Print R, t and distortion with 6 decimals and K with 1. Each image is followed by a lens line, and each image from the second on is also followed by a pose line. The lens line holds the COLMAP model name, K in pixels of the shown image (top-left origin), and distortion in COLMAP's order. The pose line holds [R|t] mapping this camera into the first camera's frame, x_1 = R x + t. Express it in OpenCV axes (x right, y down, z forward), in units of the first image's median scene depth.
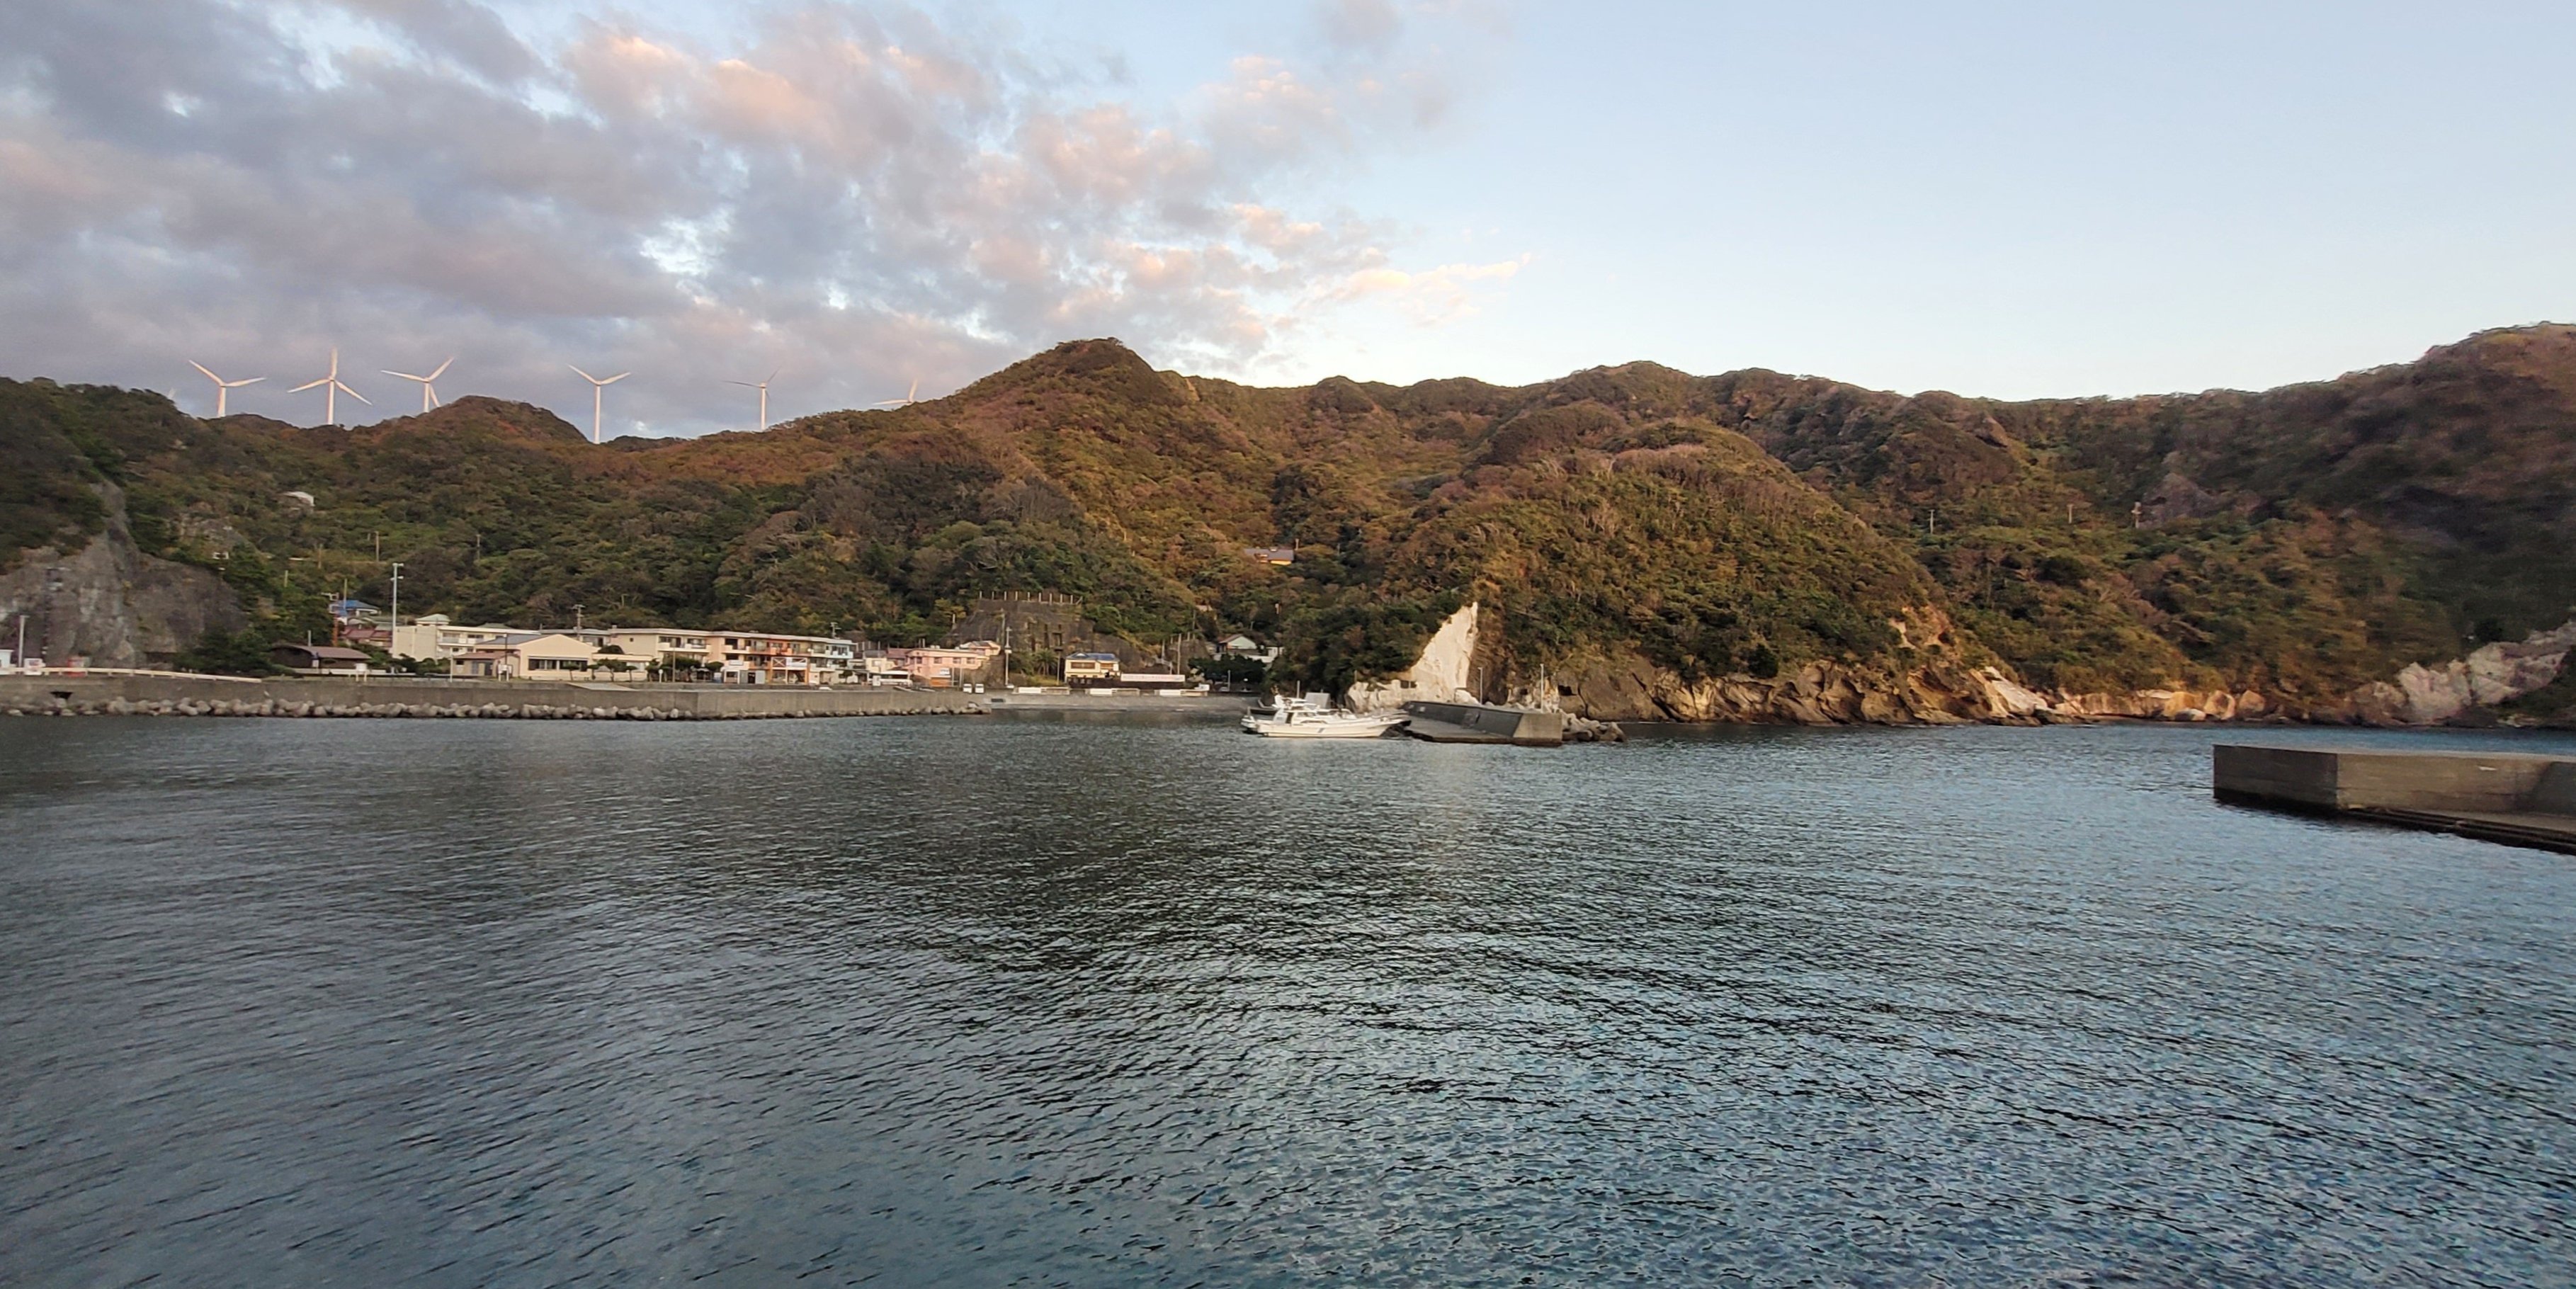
lens RADIAL K [[1119.3, 0, 1288.0], [0, 1119.3, 644.5], [0, 0, 1]] dist [0.002198, -0.000115]
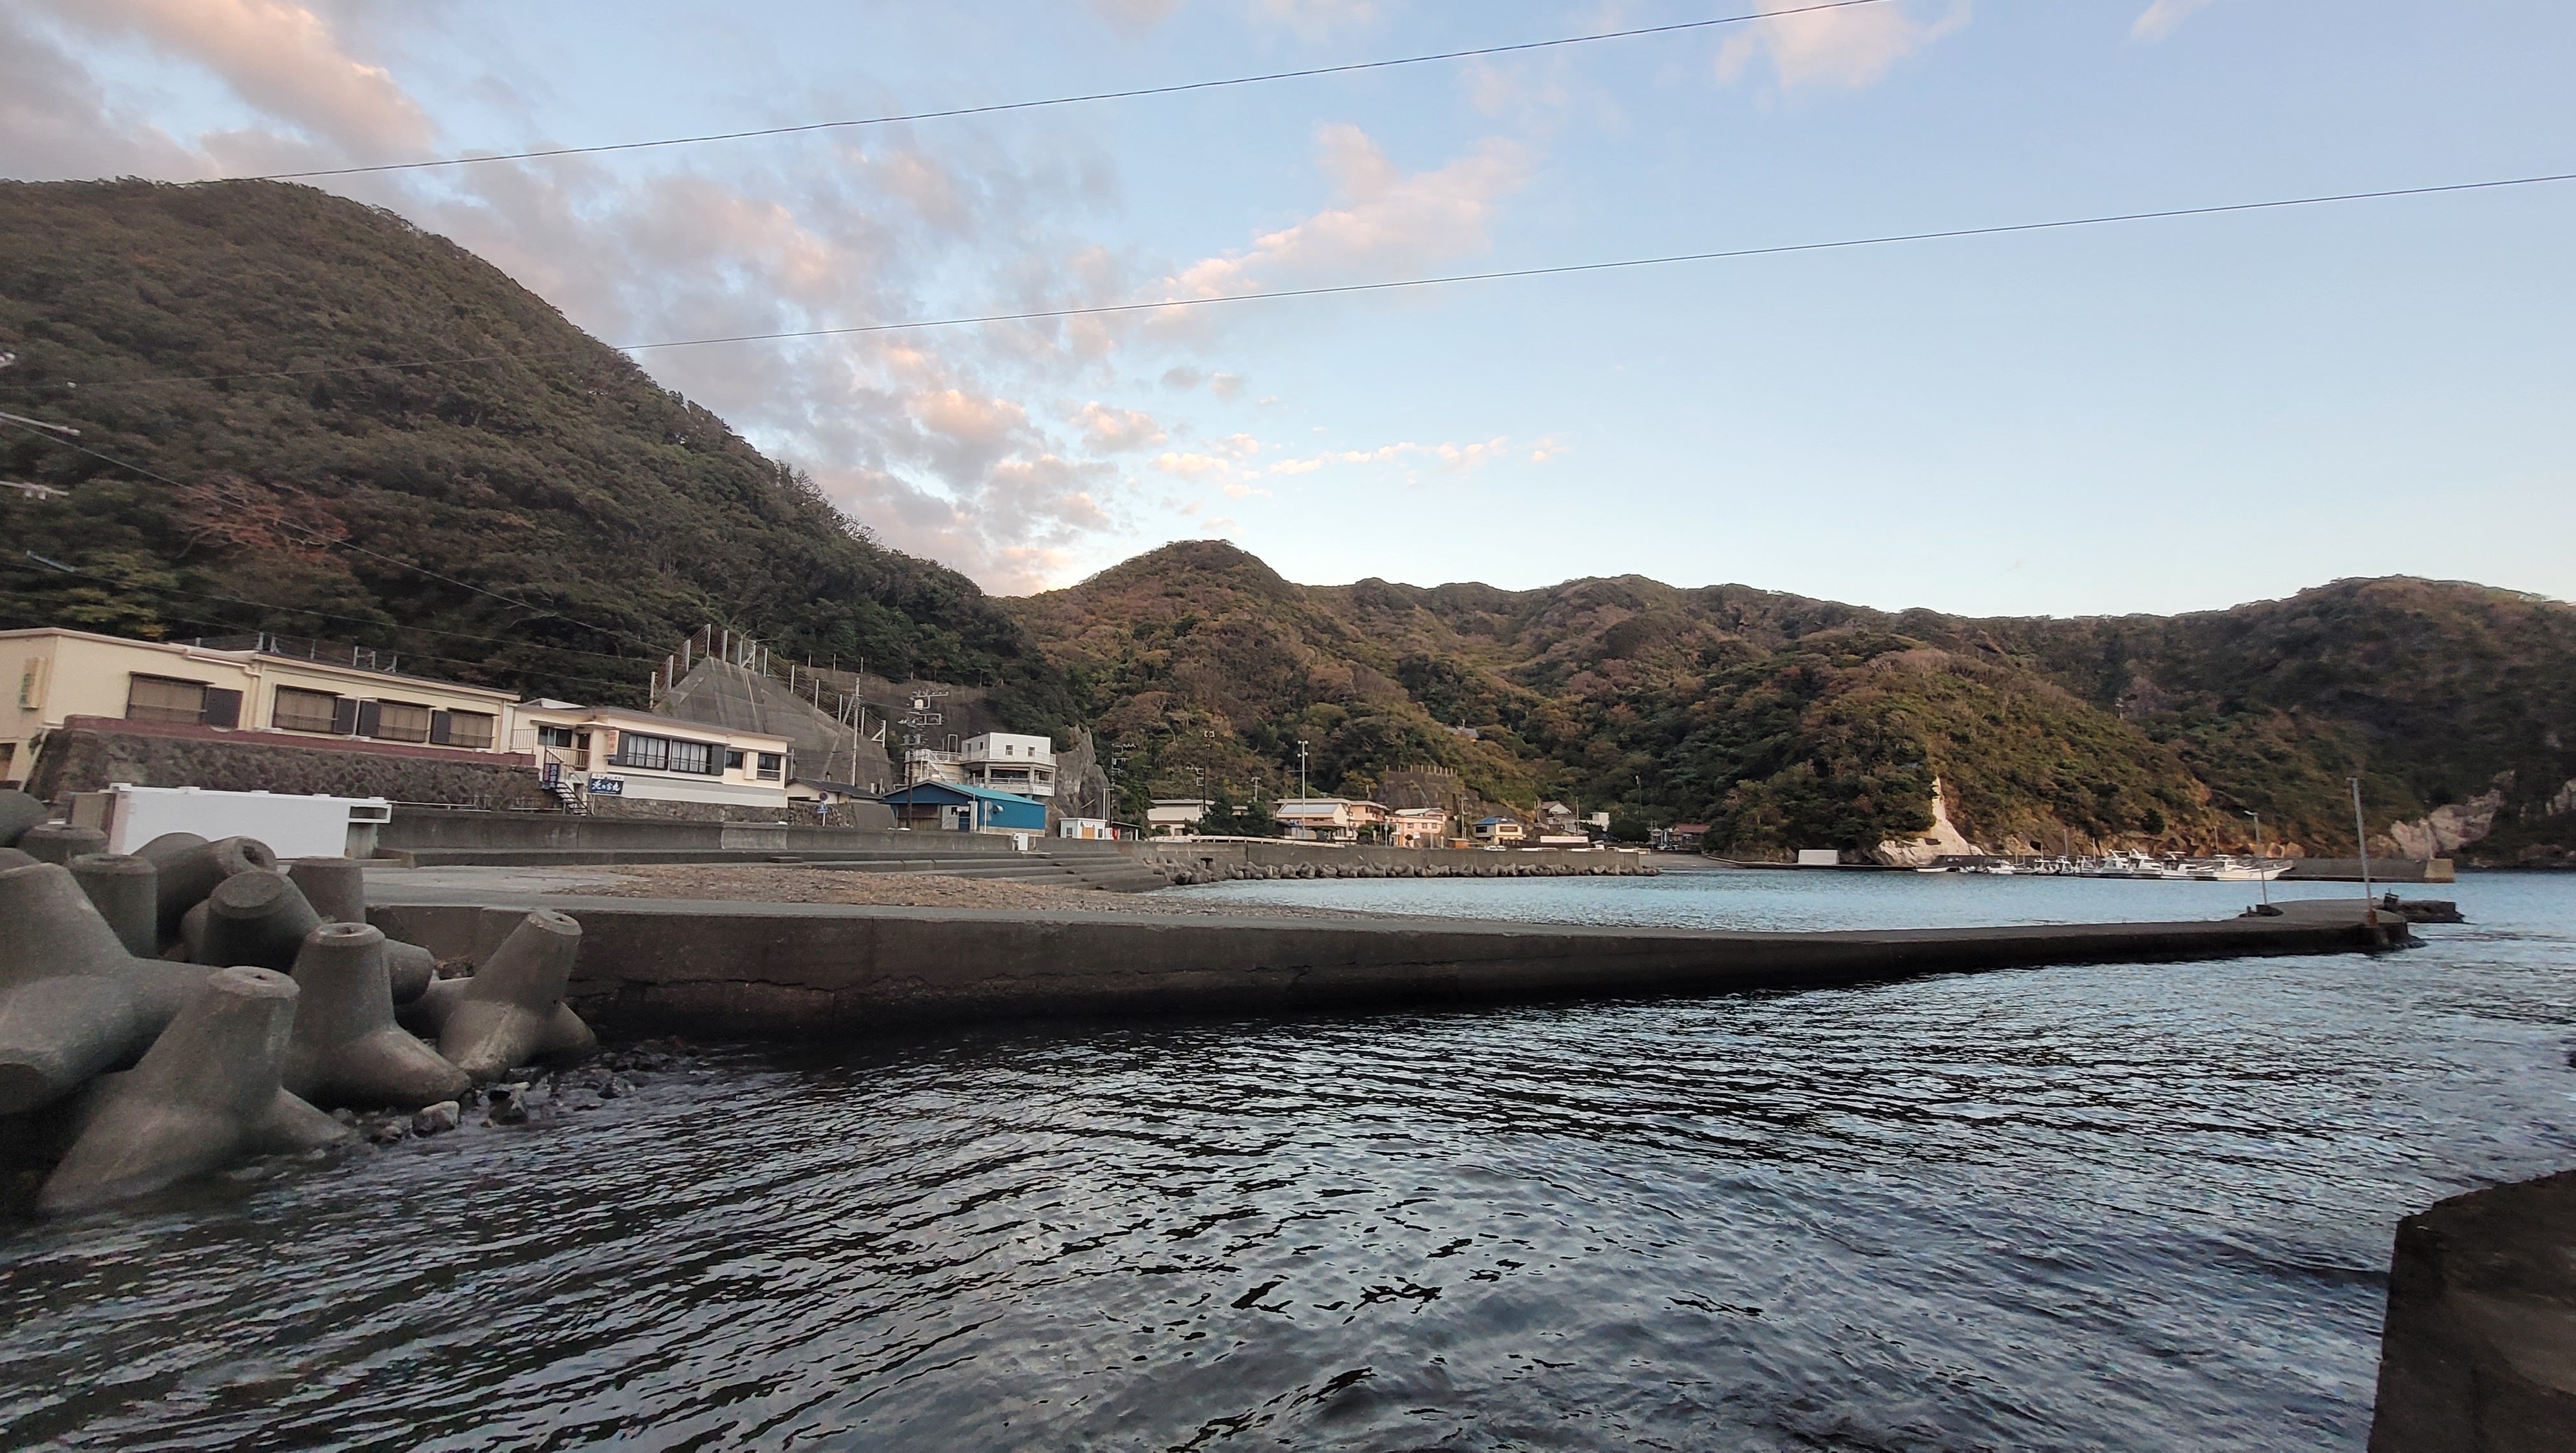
lens RADIAL K [[1011.1, 0, 1288.0], [0, 1011.1, 726.5], [0, 0, 1]] dist [0.004498, -0.002536]
pose [[0.986244, 0.009538, 0.165019, -0.461423], [0.004419, 0.996455, -0.084008, 0.000075], [-0.165236, 0.083582, 0.982706, 0.009794]]
